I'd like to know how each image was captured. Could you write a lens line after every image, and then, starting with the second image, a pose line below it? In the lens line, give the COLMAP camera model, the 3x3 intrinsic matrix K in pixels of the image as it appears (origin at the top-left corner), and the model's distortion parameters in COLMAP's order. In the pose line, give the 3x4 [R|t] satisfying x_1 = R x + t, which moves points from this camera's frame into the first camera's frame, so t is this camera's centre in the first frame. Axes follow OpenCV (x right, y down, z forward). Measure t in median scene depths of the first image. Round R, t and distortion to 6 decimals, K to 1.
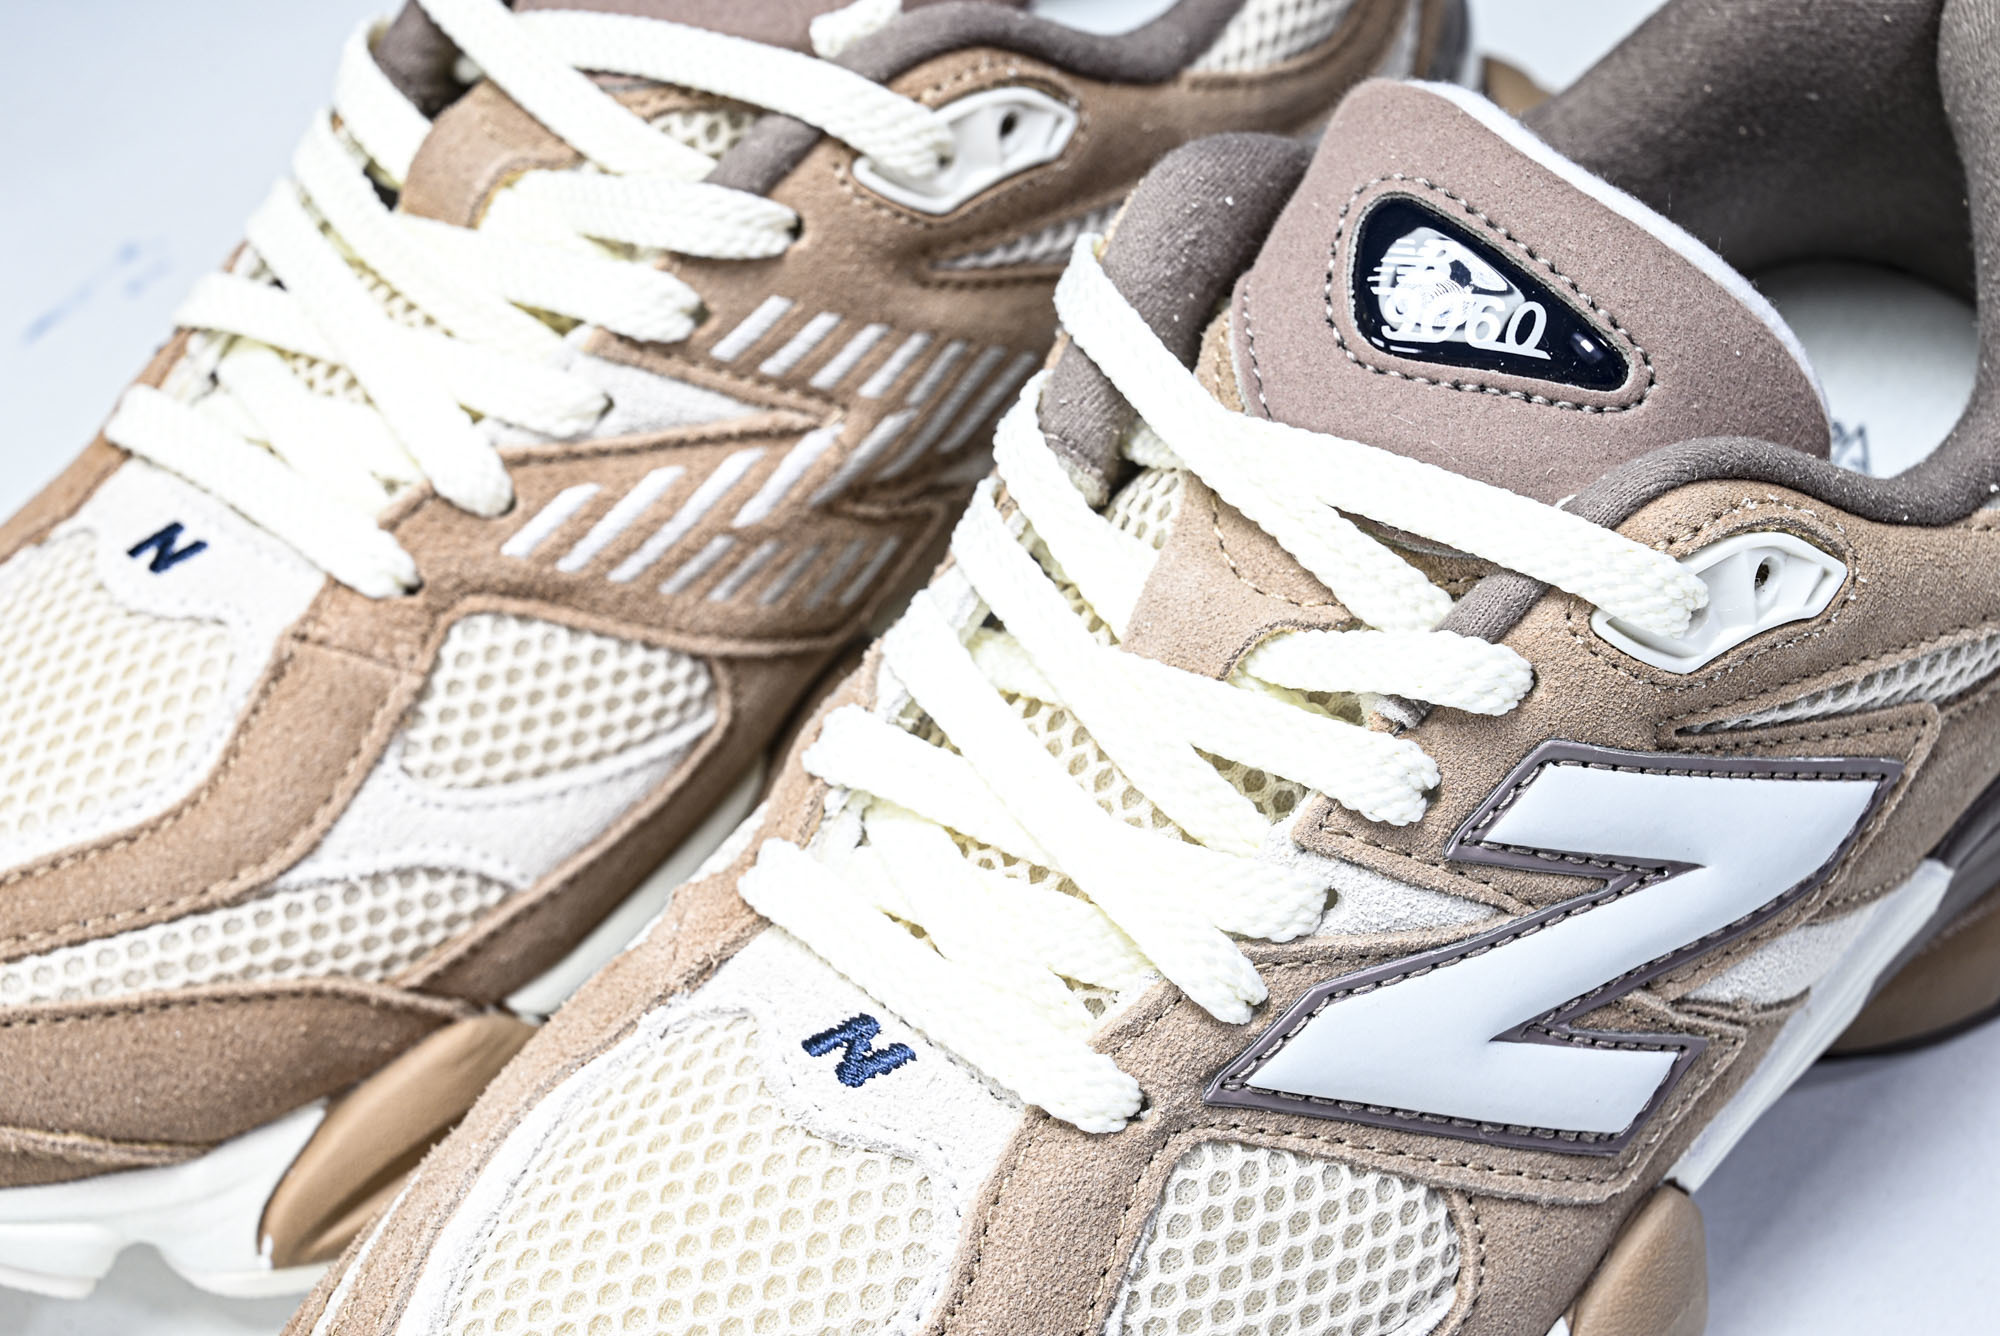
lens RADIAL K [[4101.2, 0, 1064.2], [0, 4101.2, 671.1], [0, 0, 1]] dist [0.048824, -0.067806]
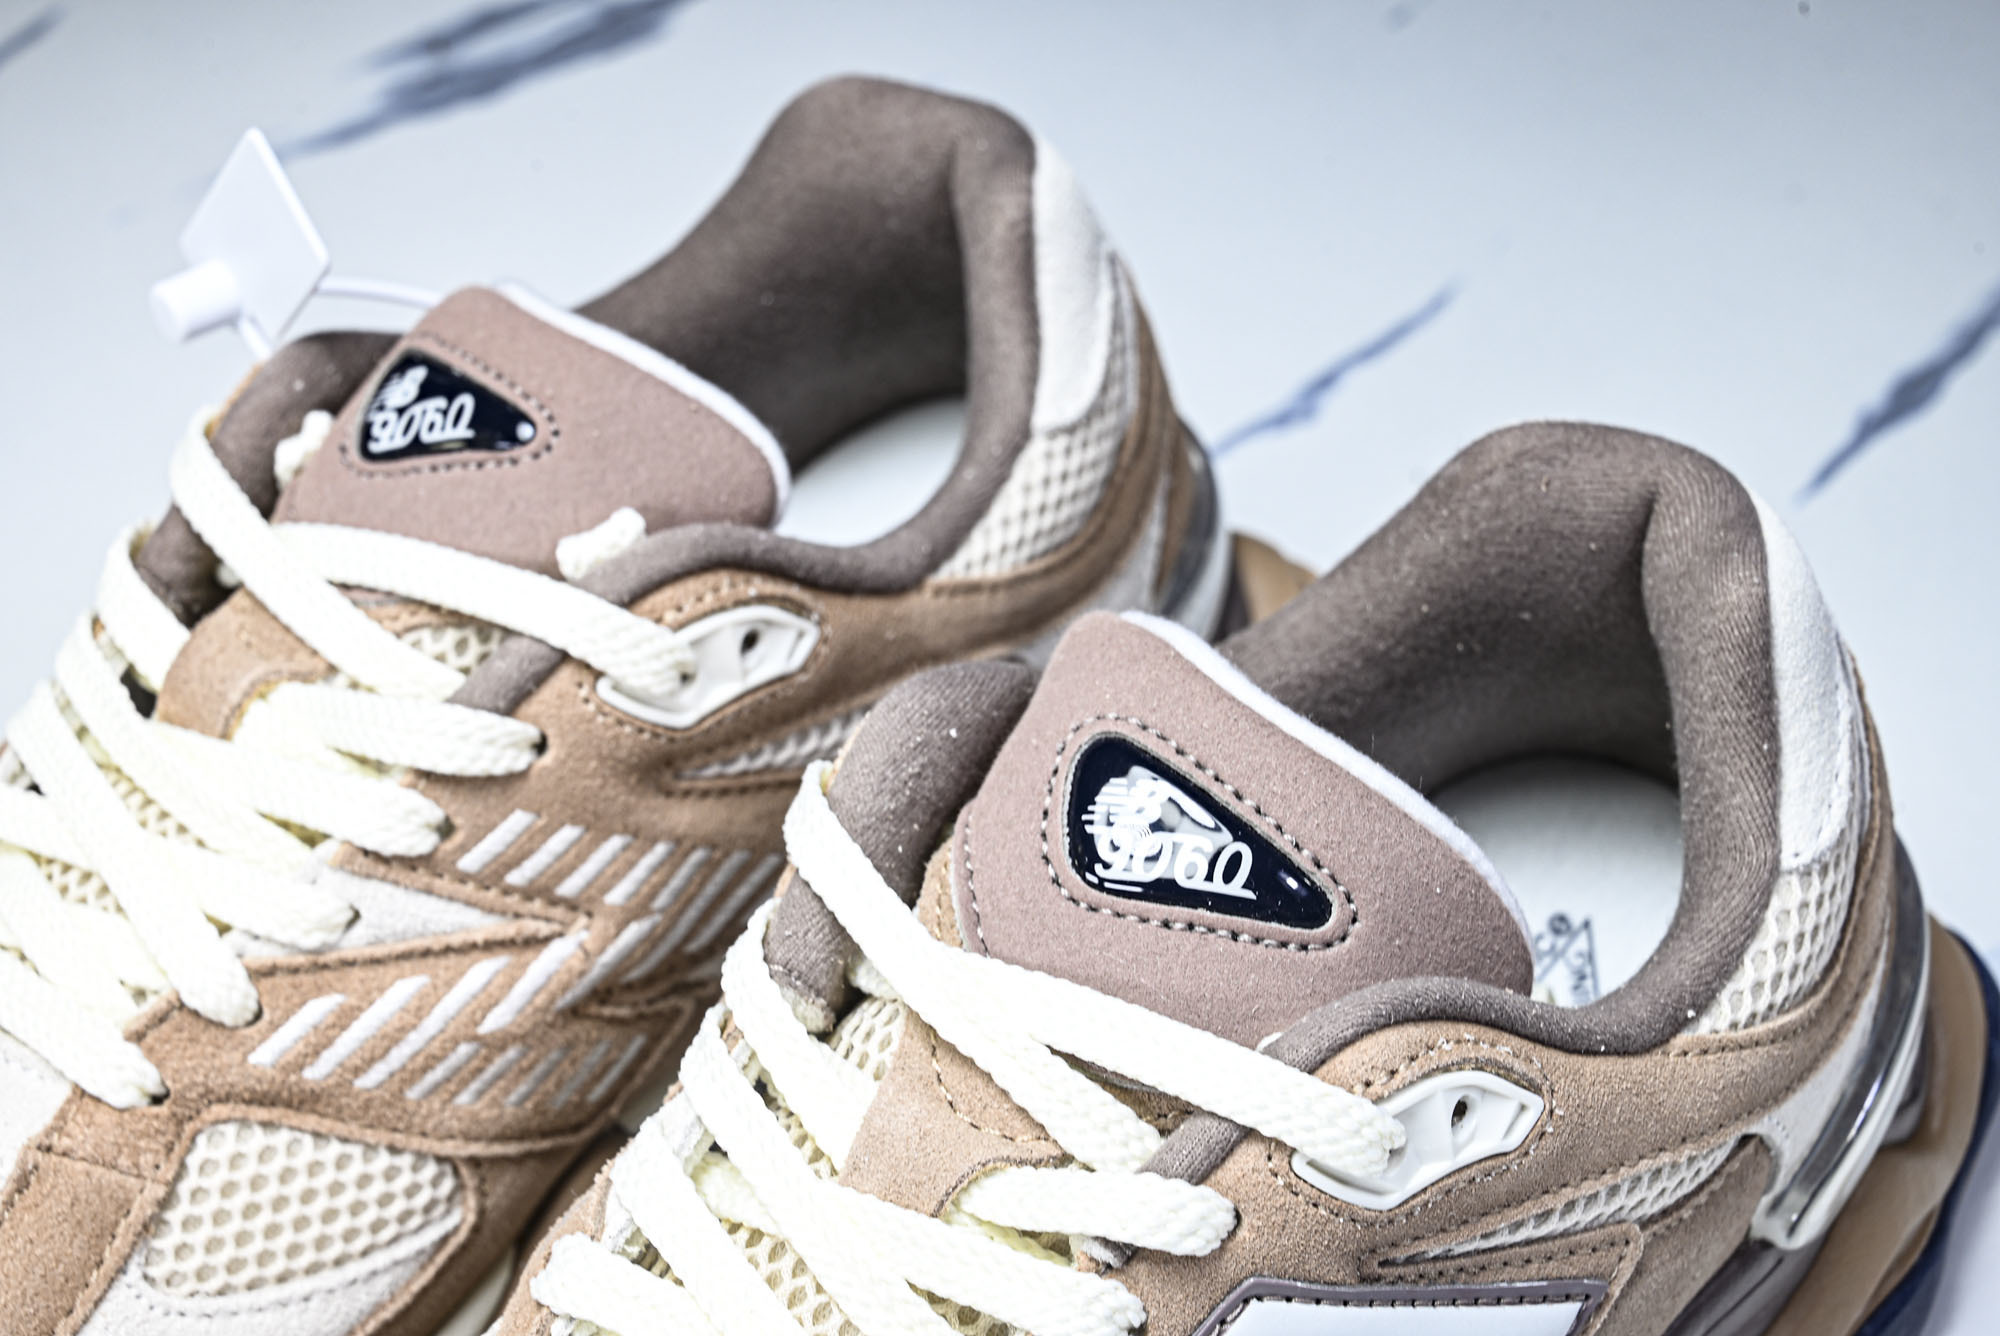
lens RADIAL K [[4101.2, 0, 1064.2], [0, 4101.2, 671.1], [0, 0, 1]] dist [0.048824, -0.067806]
pose [[0.999481, 0.000496, 0.032196, 0.035703], [0.001843, 0.997361, -0.072585, -0.056478], [-0.032147, 0.072607, 0.996842, -0.031436]]
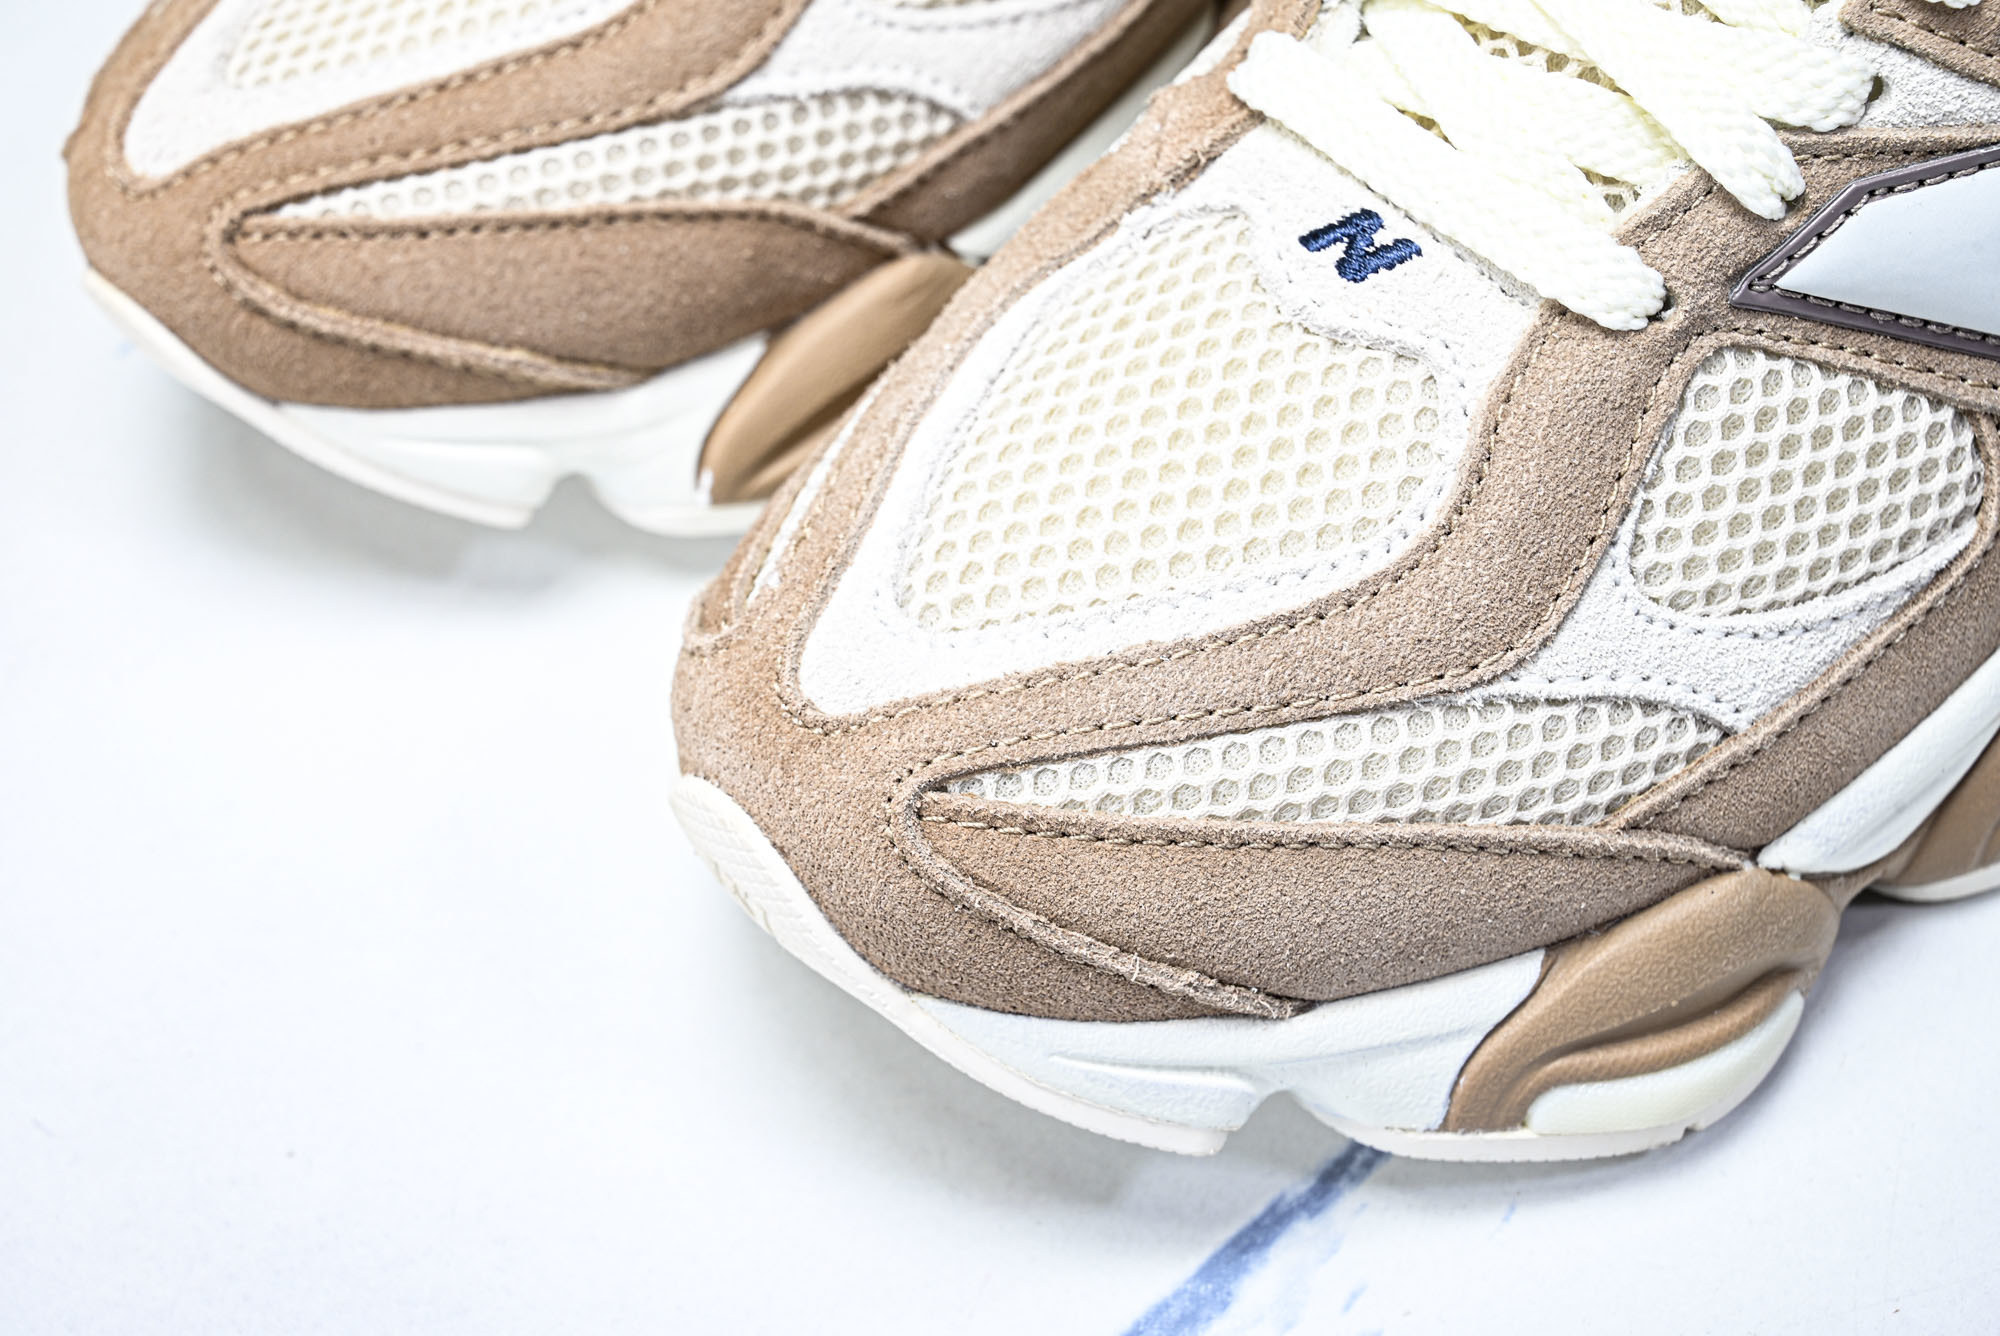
lens RADIAL K [[4101.2, 0, 1064.2], [0, 4101.2, 671.1], [0, 0, 1]] dist [0.048824, -0.067806]
pose [[0.997990, 0.030114, -0.055768, -0.059498], [-0.023518, 0.993045, 0.115360, 0.078273], [0.058854, -0.113816, 0.991757, 0.040637]]
